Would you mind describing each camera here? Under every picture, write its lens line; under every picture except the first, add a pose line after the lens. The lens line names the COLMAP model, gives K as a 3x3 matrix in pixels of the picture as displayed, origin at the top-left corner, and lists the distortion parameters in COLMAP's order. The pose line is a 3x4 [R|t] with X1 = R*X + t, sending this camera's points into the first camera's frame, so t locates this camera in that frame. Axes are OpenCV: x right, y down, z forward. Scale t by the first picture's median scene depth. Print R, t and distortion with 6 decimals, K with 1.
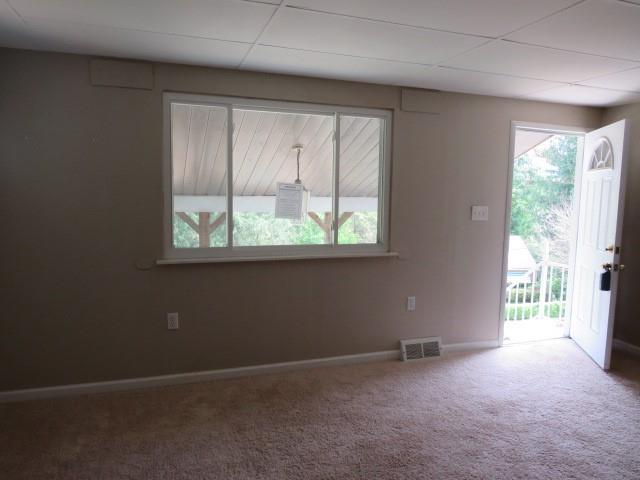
lens RADIAL K [[452.2, 0, 319.0], [0, 452.2, 240.2], [0, 0, 1]] dist [-0.021581, 0.007607]
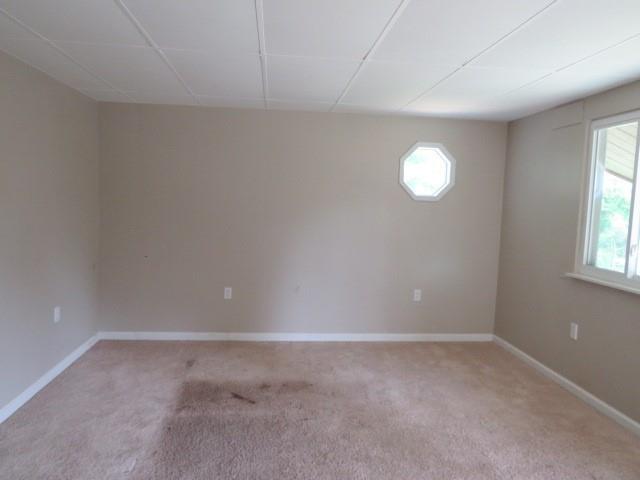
lens RADIAL K [[452.2, 0, 319.1], [0, 452.2, 242.4], [0, 0, 1]] dist [-0.021581, 0.007607]
pose [[-0.232609, 0.076696, -0.969542, 0.878174], [-0.126197, 0.986078, 0.108280, -0.073721], [0.964348, 0.147540, -0.219692, 0.635883]]
